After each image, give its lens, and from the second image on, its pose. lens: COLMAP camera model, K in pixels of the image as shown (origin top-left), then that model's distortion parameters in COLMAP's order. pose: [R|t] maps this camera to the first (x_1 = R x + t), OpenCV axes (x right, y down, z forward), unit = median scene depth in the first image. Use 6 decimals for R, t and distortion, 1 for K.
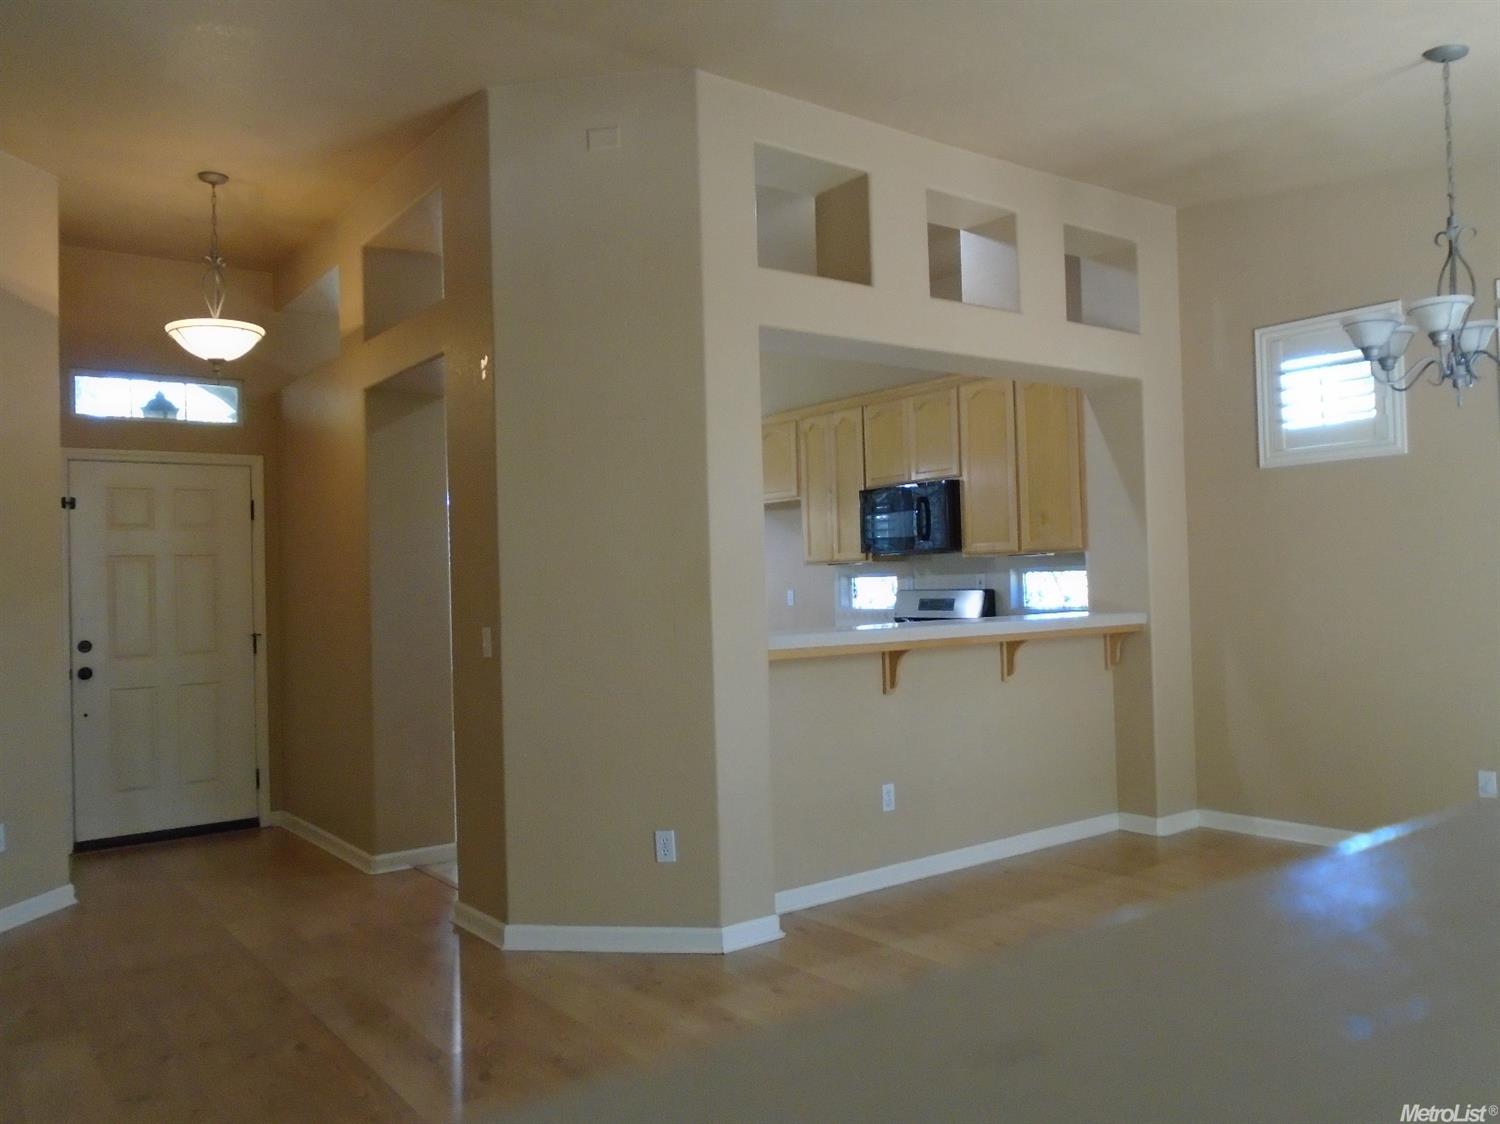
lens RADIAL K [[1166.2, 0, 755.7], [0, 1166.2, 549.5], [0, 0, 1]] dist [-0.016447, 0.008491]
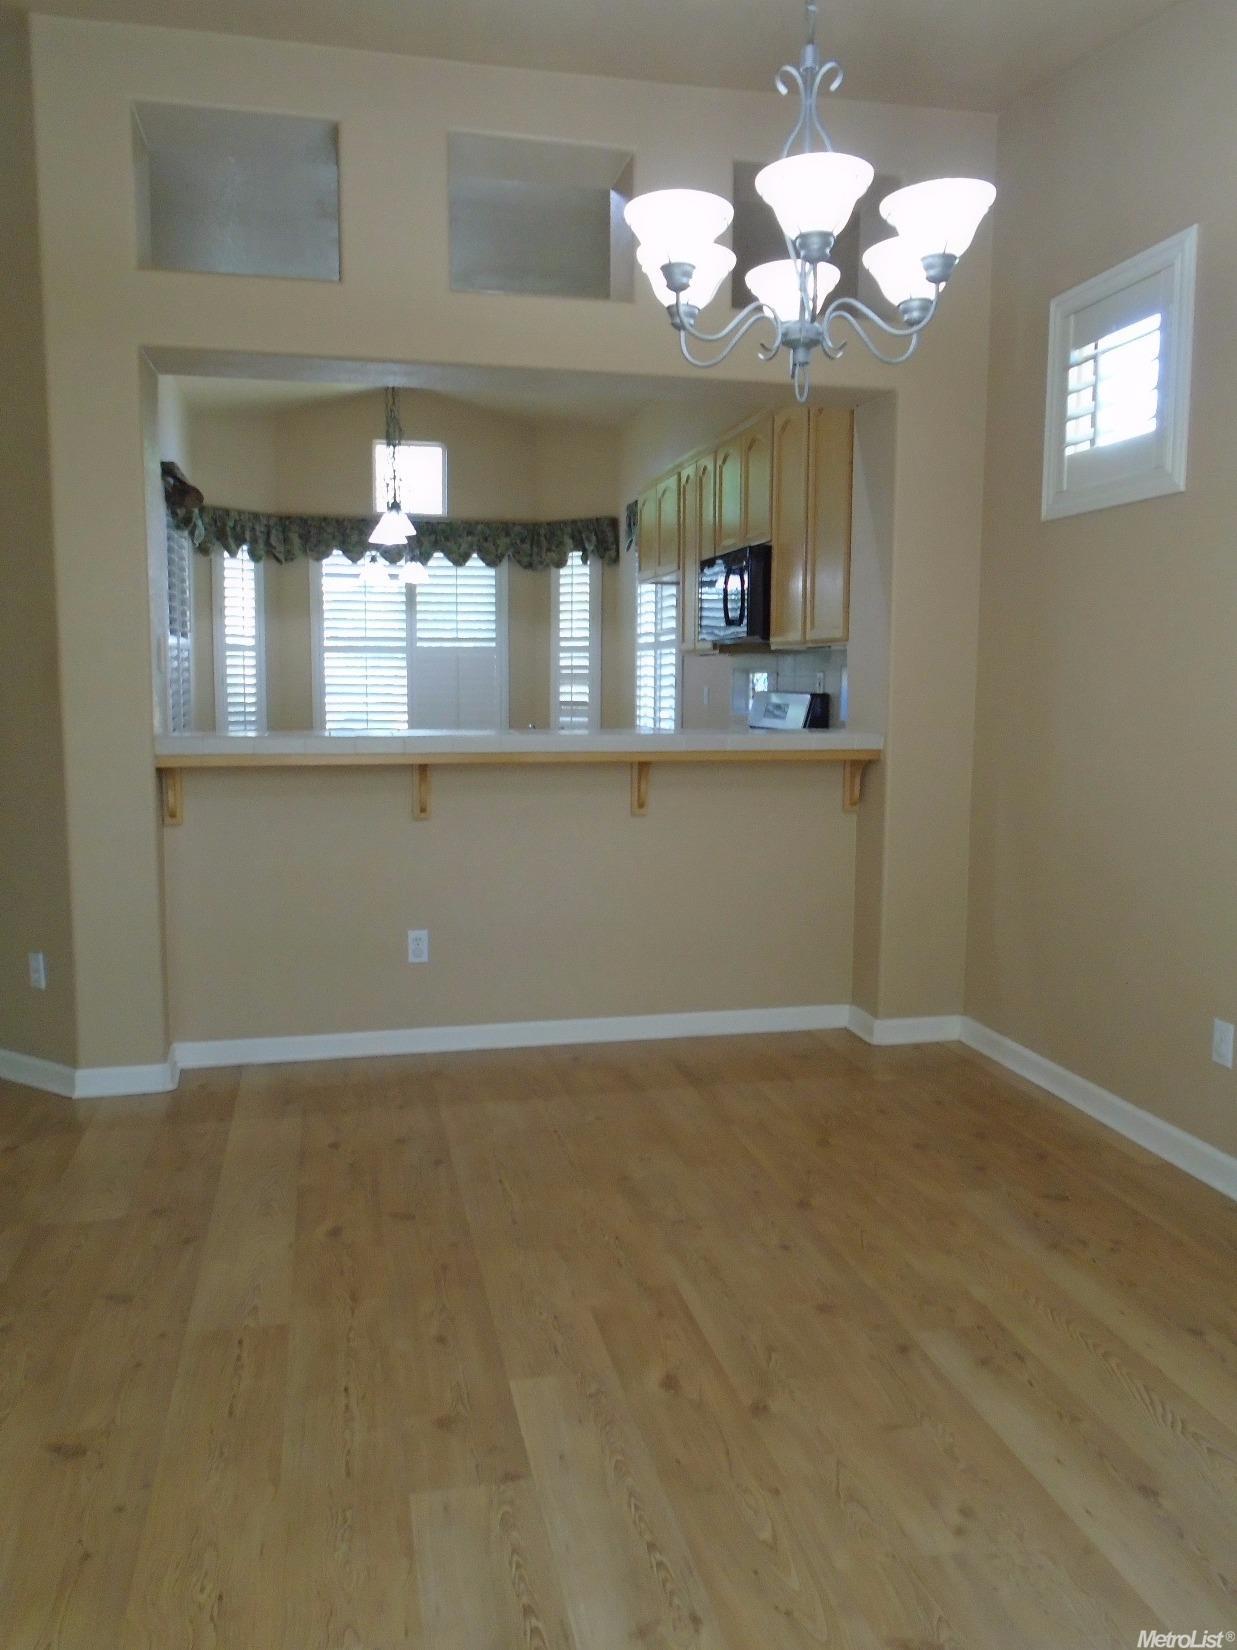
lens RADIAL K [[1282.8, 0, 639.7], [0, 1282.8, 798.1], [0, 0, 1]] dist [-0.016447, 0.008491]
pose [[0.911600, 0.070483, -0.404990, 0.423600], [-0.018431, 0.991208, 0.131019, -0.004262], [0.410664, -0.111973, 0.904885, 0.195349]]
